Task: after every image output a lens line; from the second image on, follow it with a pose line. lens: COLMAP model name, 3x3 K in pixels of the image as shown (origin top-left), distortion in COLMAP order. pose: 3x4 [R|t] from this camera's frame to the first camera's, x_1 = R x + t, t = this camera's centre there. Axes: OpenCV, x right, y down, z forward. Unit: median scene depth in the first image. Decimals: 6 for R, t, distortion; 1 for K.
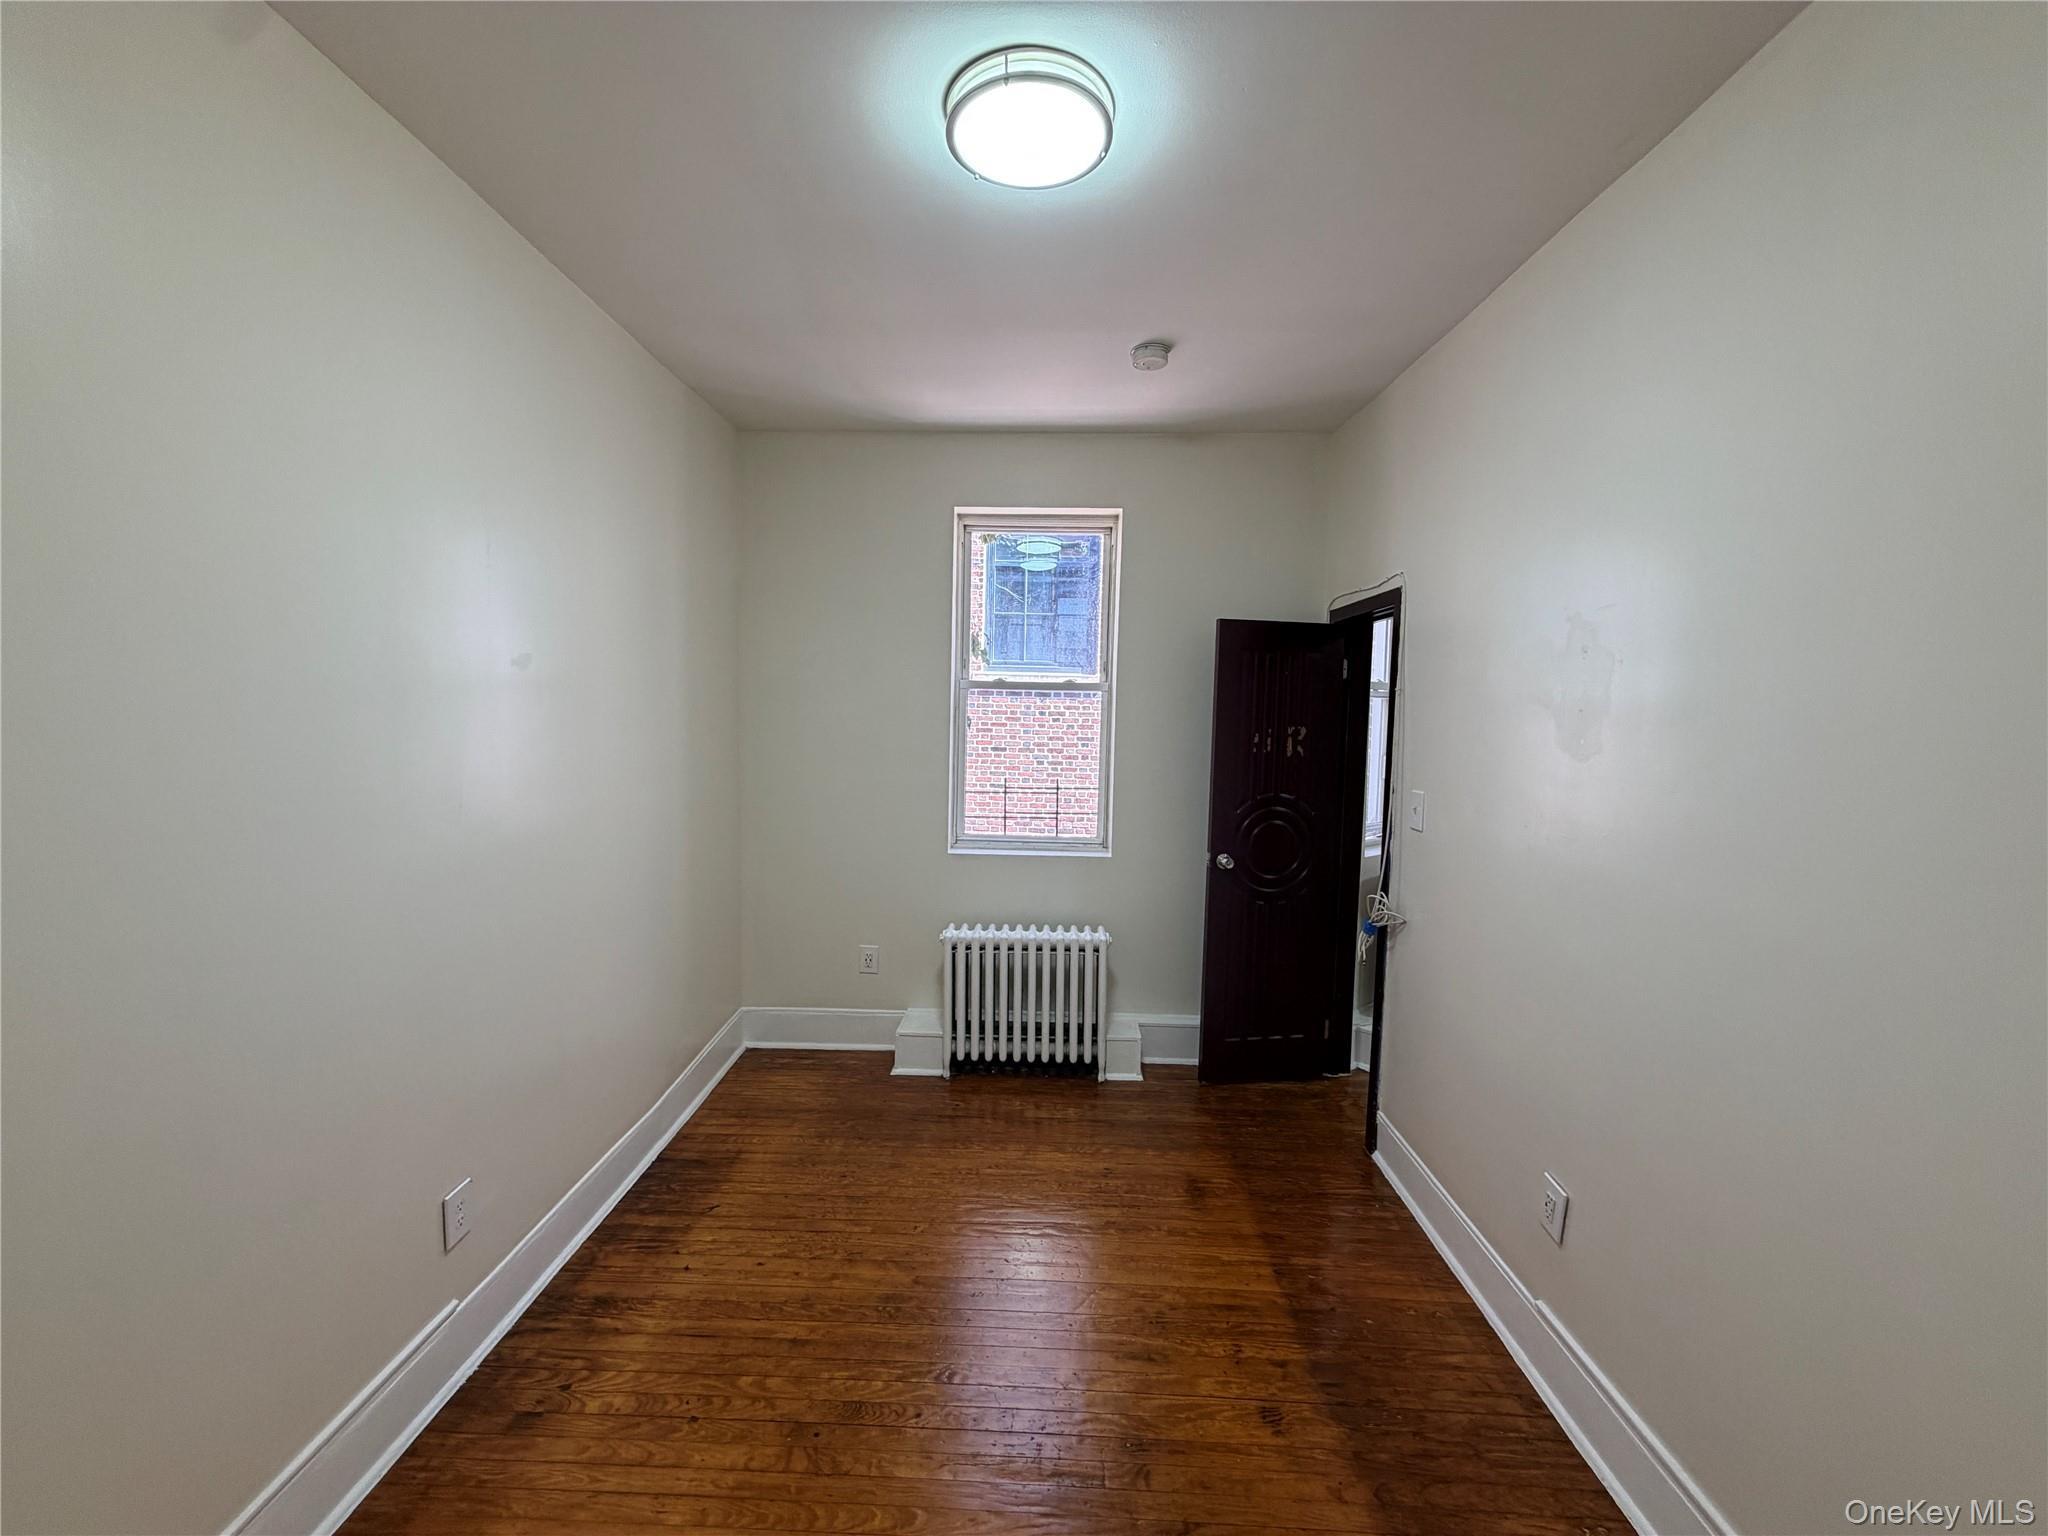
lens RADIAL K [[815.8, 0, 1022.0], [0, 815.8, 769.3], [0, 0, 1]] dist [-0.002340, 0.000471]
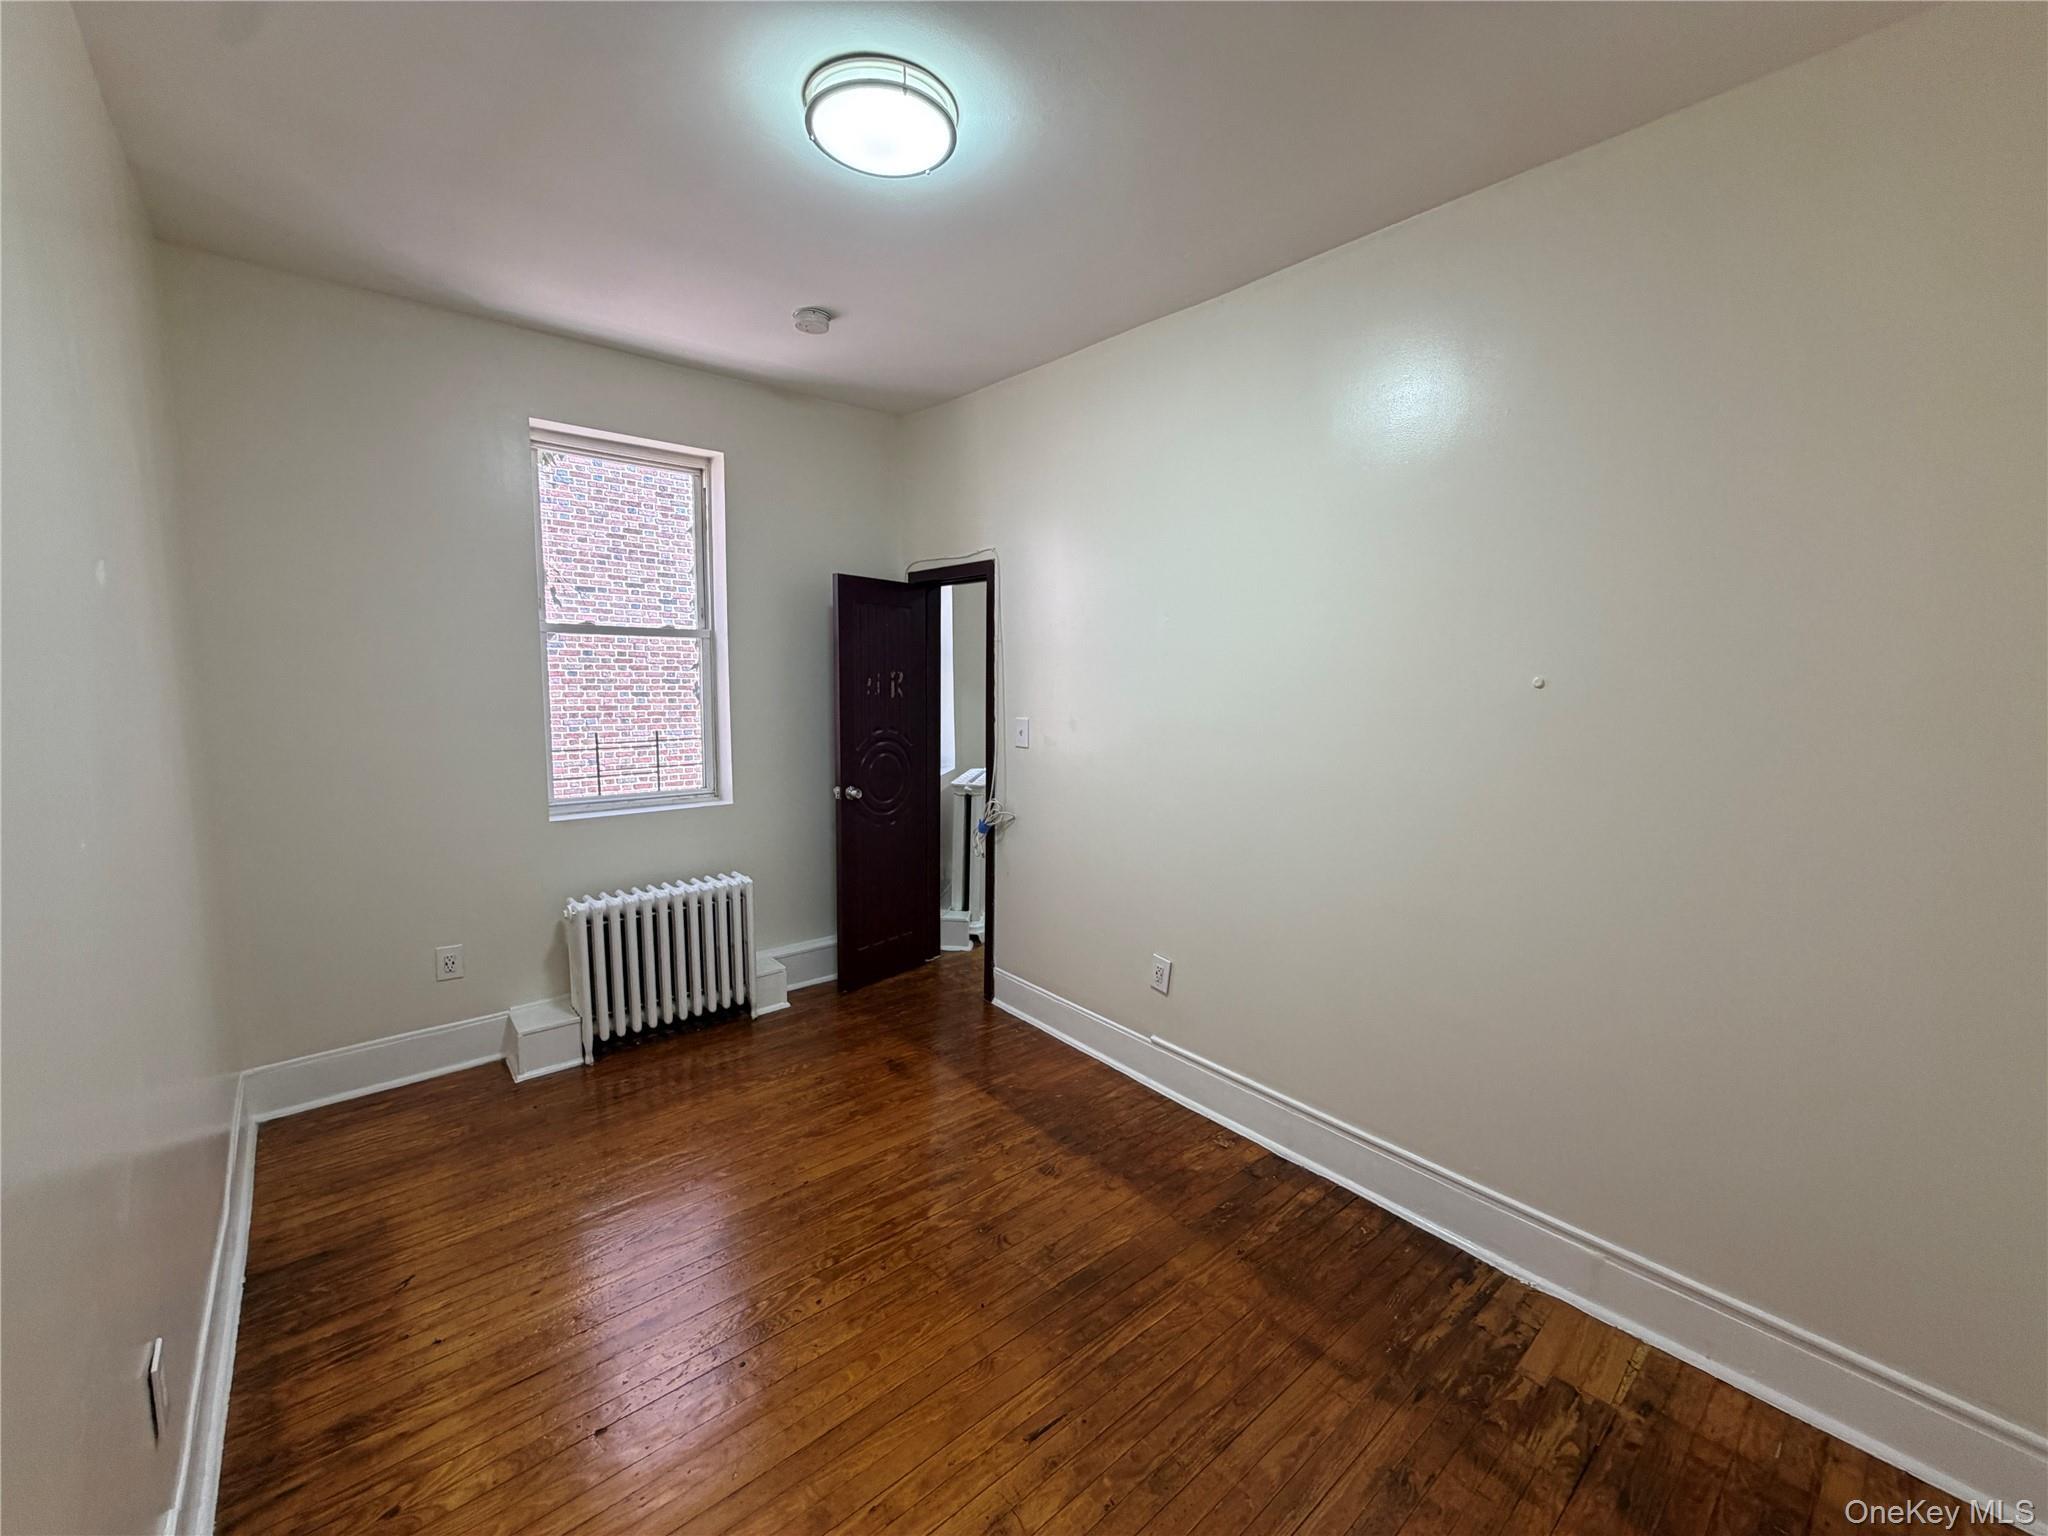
lens RADIAL K [[815.8, 0, 1021.2], [0, 815.8, 770.6], [0, 0, 1]] dist [-0.002340, 0.000471]
pose [[0.740714, -0.089639, 0.665814, -0.337682], [0.050777, 0.995694, 0.077562, 0.007498], [-0.669899, -0.023643, 0.742076, 0.013709]]
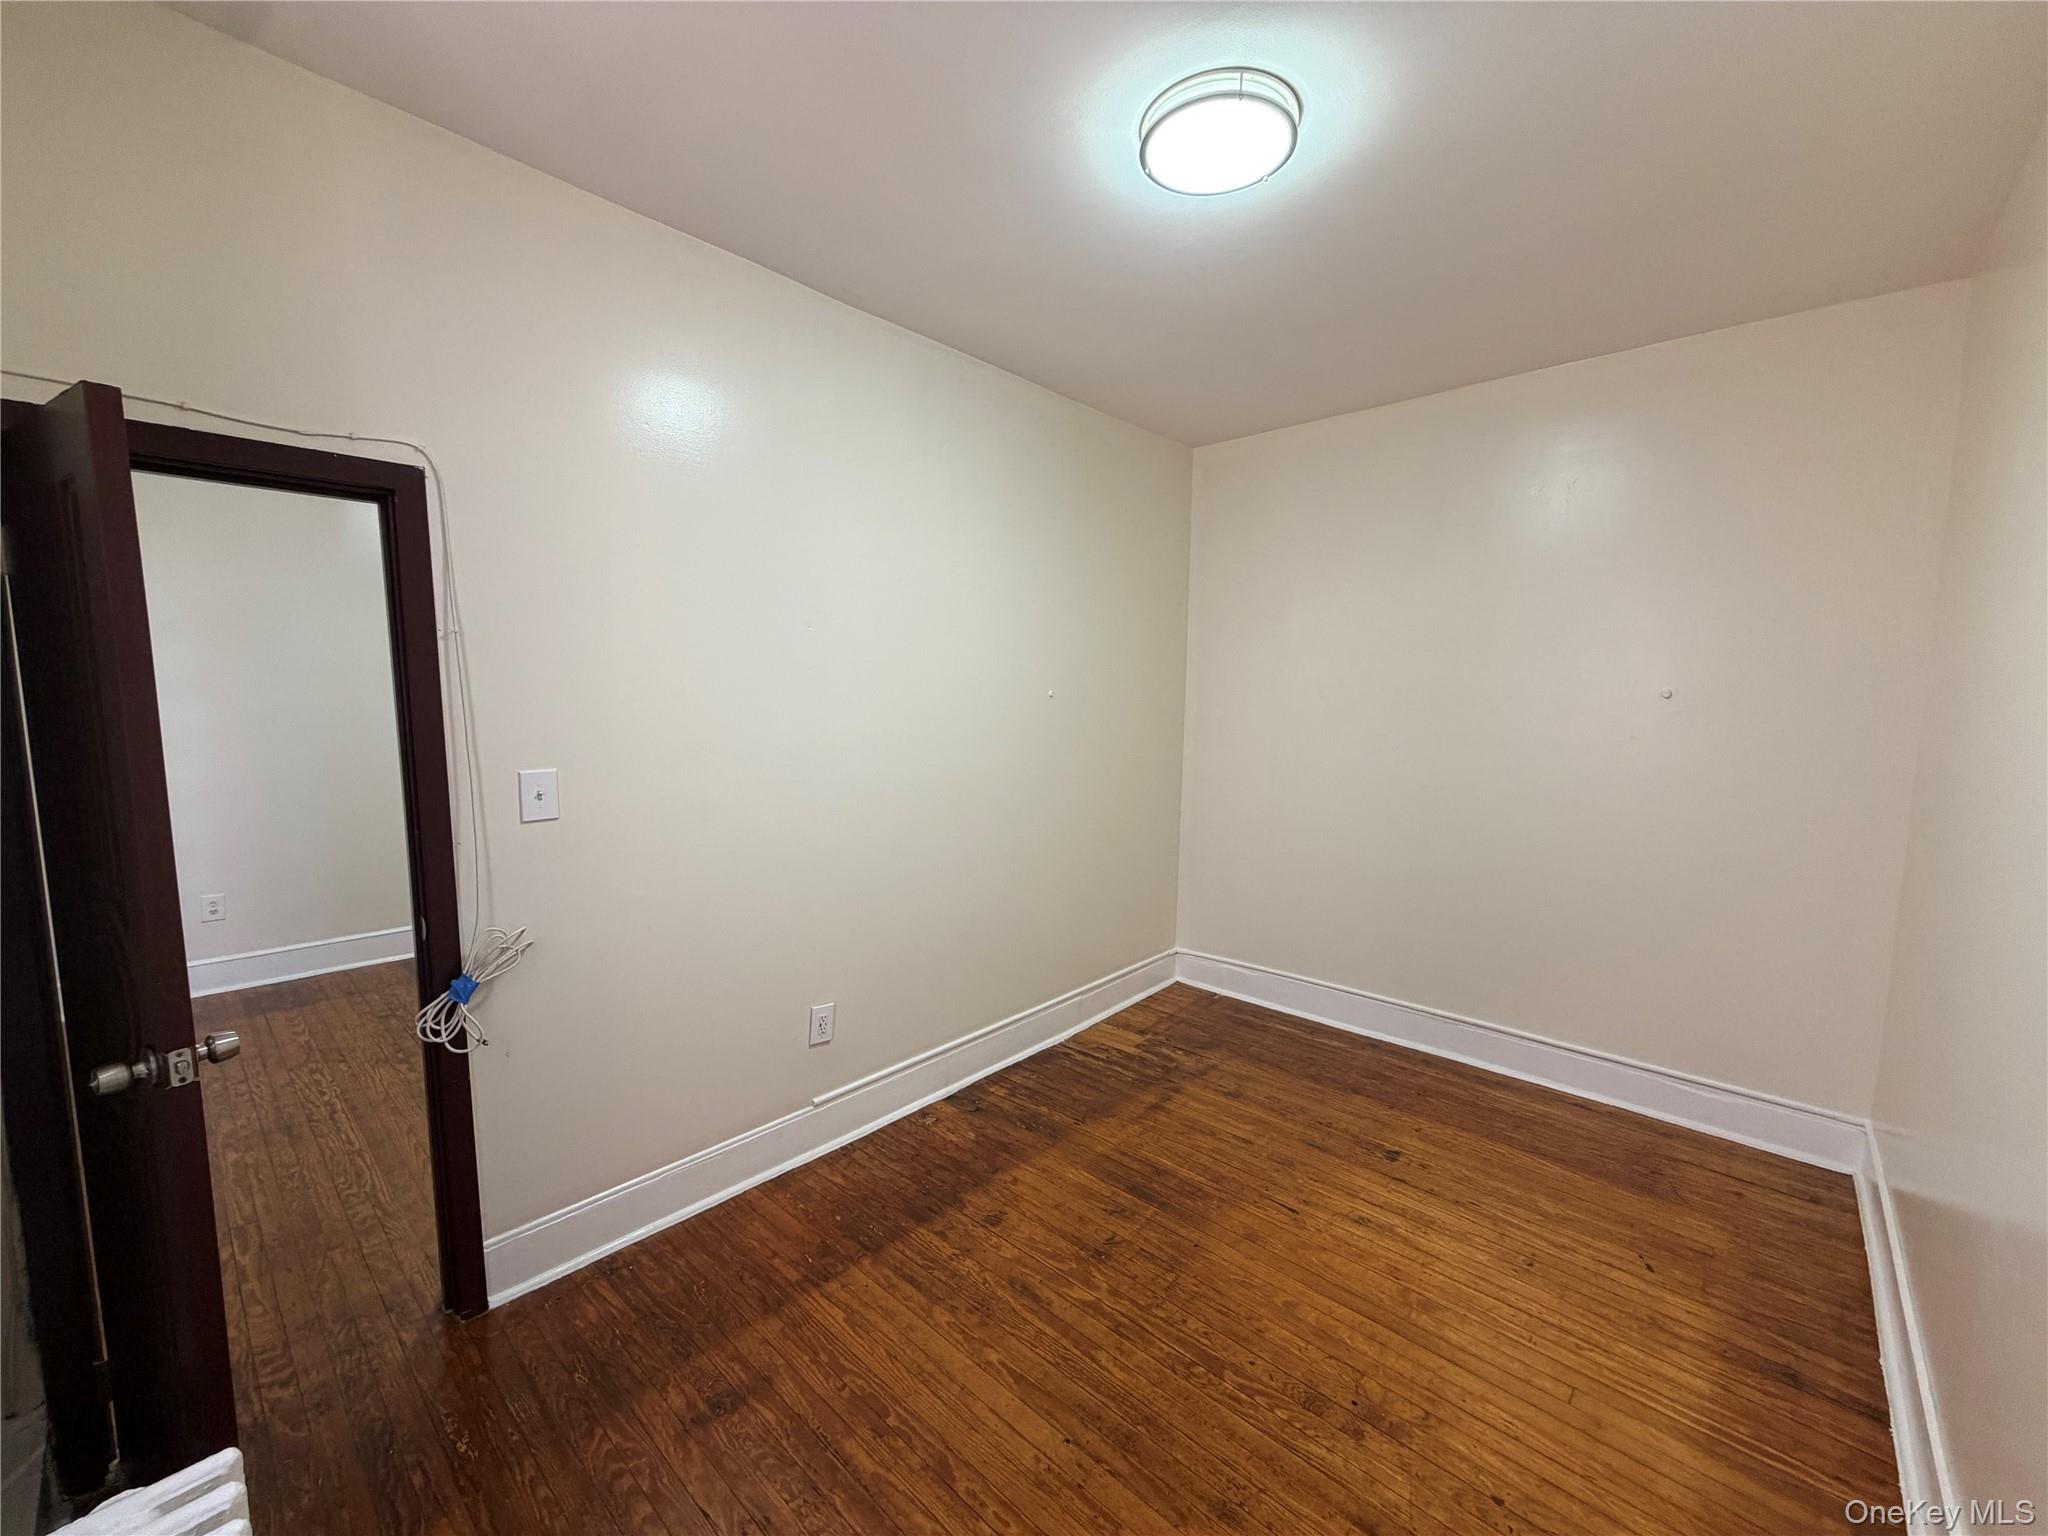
lens RADIAL K [[815.8, 0, 1021.3], [0, 815.8, 763.3], [0, 0, 1]] dist [-0.002340, 0.000471]
pose [[-0.753401, -0.088030, 0.651642, -0.293555], [0.028072, 0.985789, 0.165626, -0.077605], [-0.656962, 0.143076, -0.740223, 1.058250]]
